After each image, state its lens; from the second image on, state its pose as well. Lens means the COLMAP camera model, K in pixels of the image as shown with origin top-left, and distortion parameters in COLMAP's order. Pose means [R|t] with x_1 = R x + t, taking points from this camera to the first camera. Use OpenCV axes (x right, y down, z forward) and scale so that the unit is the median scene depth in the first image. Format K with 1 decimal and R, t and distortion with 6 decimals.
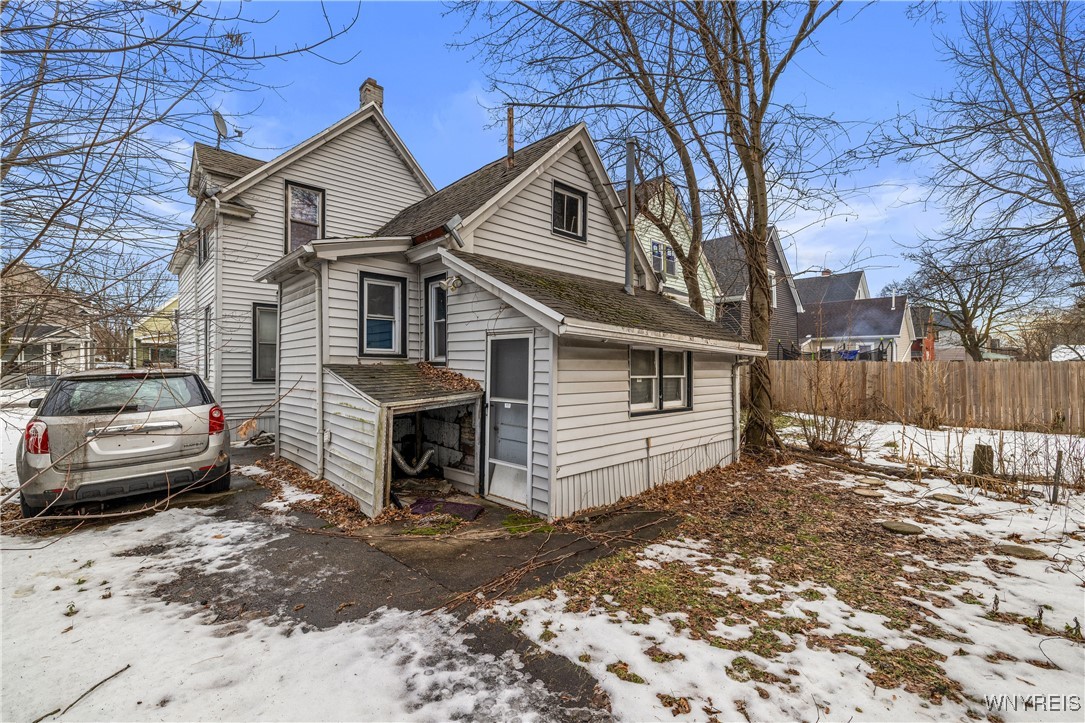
lens RADIAL K [[466.7, 0, 550.2], [0, 466.7, 360.2], [0, 0, 1]] dist [0.002392, -0.000434]
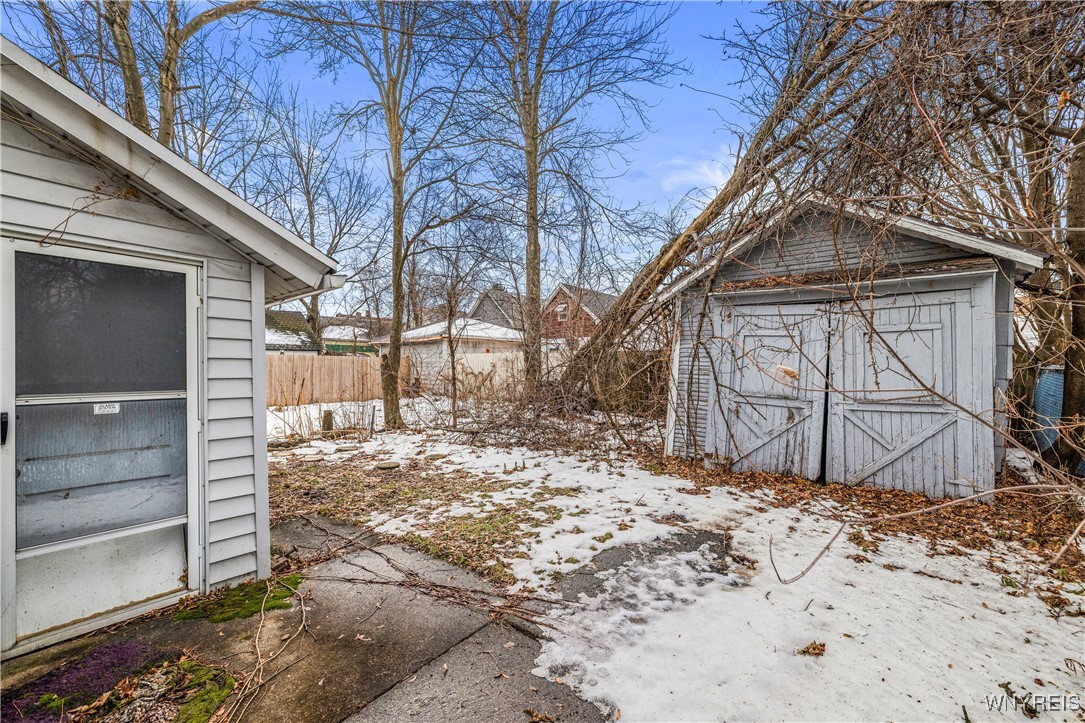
lens RADIAL K [[466.7, 0, 550.0], [0, 466.7, 364.6], [0, 0, 1]] dist [0.002392, -0.000434]
pose [[-0.132013, 0.000259, 0.991248, -1.075742], [-0.012240, 0.999923, -0.001891, 0.087967], [-0.991172, -0.012382, -0.131999, 1.118984]]
